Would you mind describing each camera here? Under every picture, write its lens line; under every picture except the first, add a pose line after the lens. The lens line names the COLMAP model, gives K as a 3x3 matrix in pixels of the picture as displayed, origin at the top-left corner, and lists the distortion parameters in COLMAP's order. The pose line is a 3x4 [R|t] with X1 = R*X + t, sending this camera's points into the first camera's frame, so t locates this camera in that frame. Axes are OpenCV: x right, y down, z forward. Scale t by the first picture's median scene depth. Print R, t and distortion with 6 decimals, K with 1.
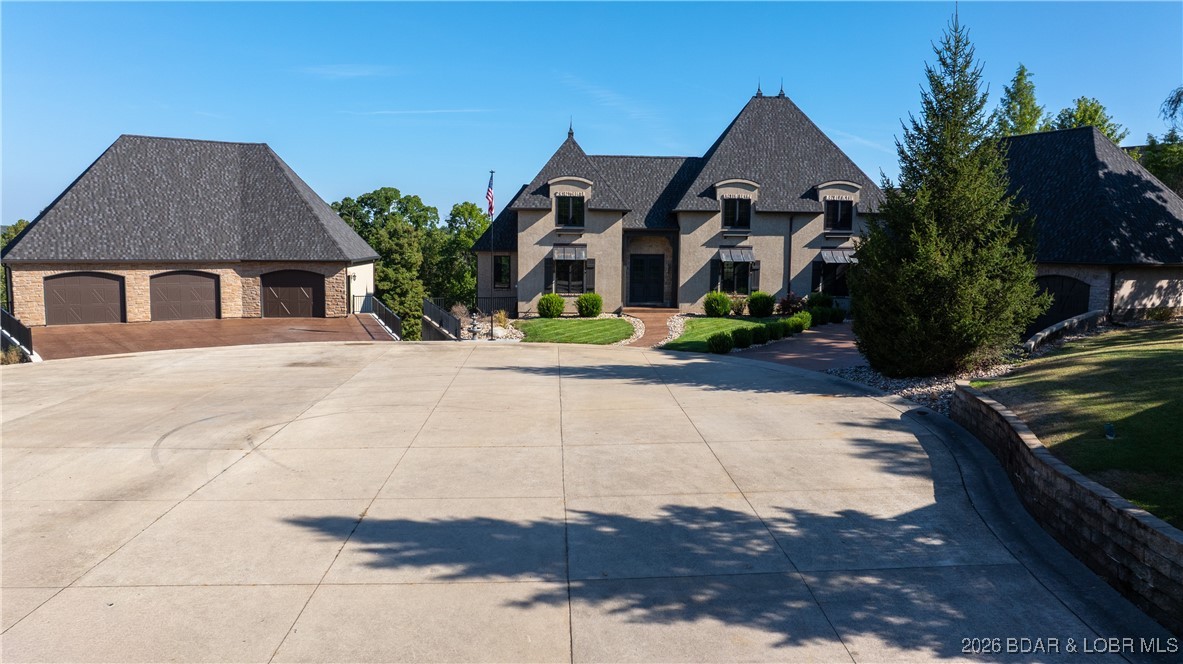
lens RADIAL K [[825.9, 0, 598.8], [0, 825.9, 330.2], [0, 0, 1]] dist [-0.042581, 0.037303]
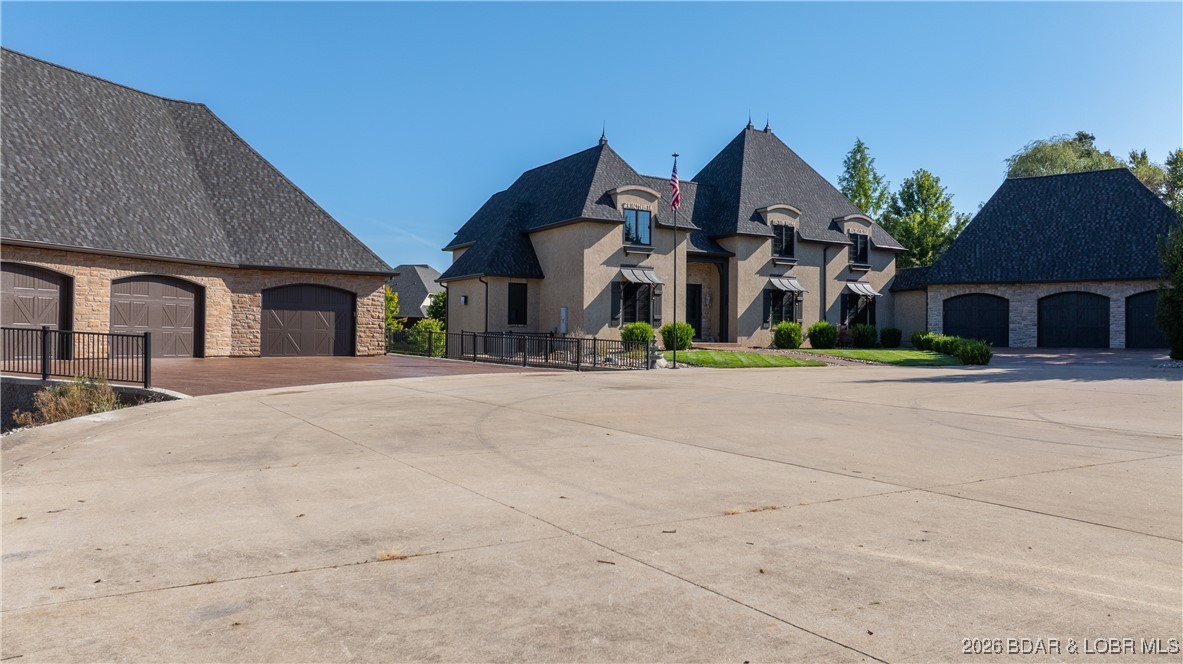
lens RADIAL K [[825.9, 0, 598.8], [0, 825.9, 330.2], [0, 0, 1]] dist [-0.042581, 0.037303]
pose [[0.871420, 0.000560, 0.490537, -0.478841], [0.054390, 0.993723, -0.097756, 0.040038], [-0.487513, 0.111866, 0.865920, 0.302607]]
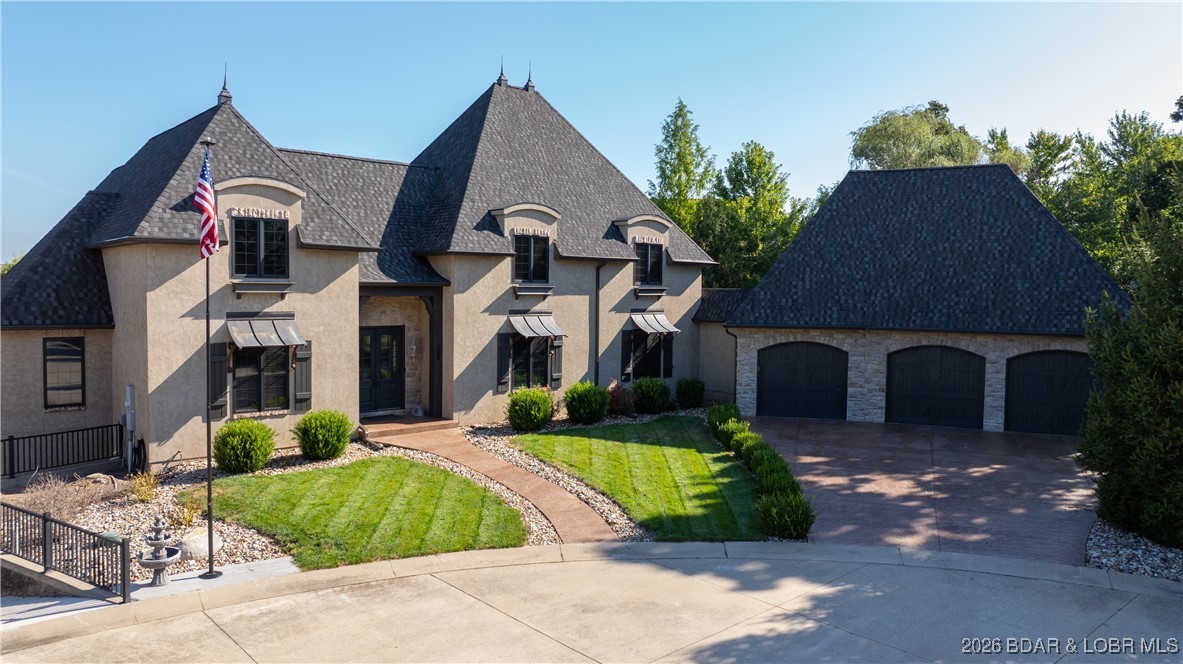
lens RADIAL K [[830.4, 0, 598.1], [0, 830.4, 328.9], [0, 0, 1]] dist [-0.012740, -0.007087]
pose [[0.776943, -0.031431, 0.628786, -0.192018], [0.064084, 0.997514, -0.029321, -0.067289], [-0.626301, 0.063076, 0.777025, 0.484046]]
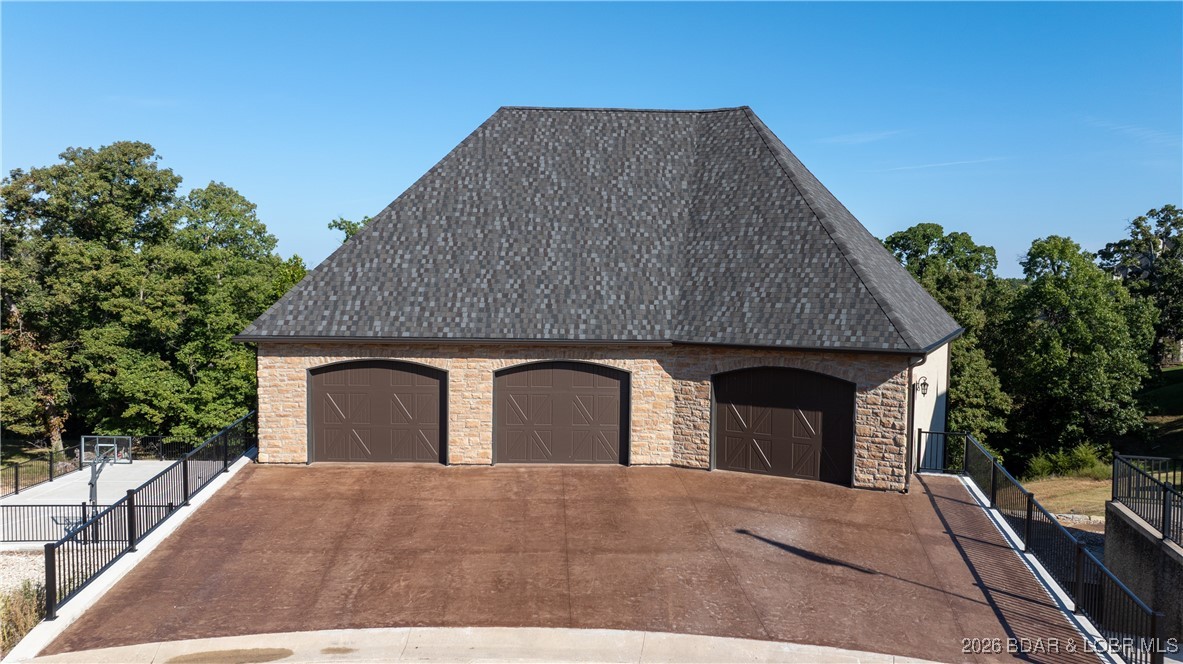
lens RADIAL K [[830.4, 0, 598.1], [0, 830.4, 328.9], [0, 0, 1]] dist [-0.012740, -0.007087]
pose [[0.823513, 0.026732, -0.566667, -0.199063], [-0.061117, 0.997256, -0.041774, -0.067224], [0.563995, 0.069034, 0.822888, 0.566714]]
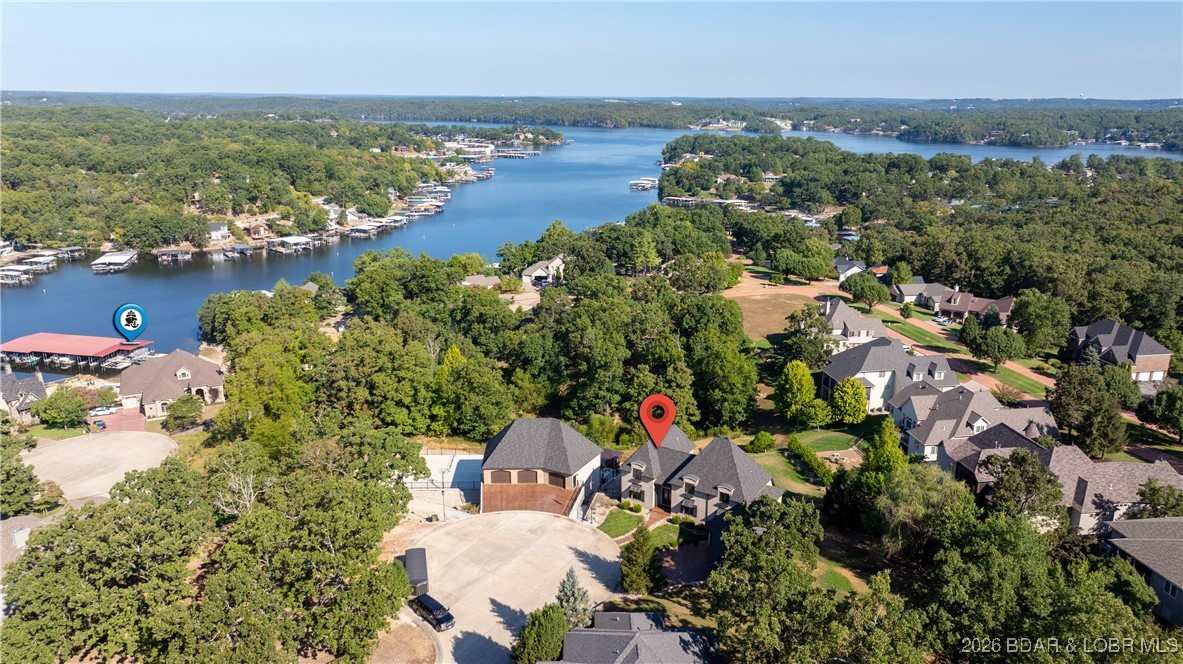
lens RADIAL K [[823.5, 0, 591.5], [0, 823.5, 332.0], [0, 0, 1]] dist [0.000968, 0.002918]
pose [[0.818978, 0.150325, -0.553785, 1.349203], [-0.051642, 0.980468, 0.189776, -1.163841], [0.571497, -0.126824, 0.810745, -1.358590]]
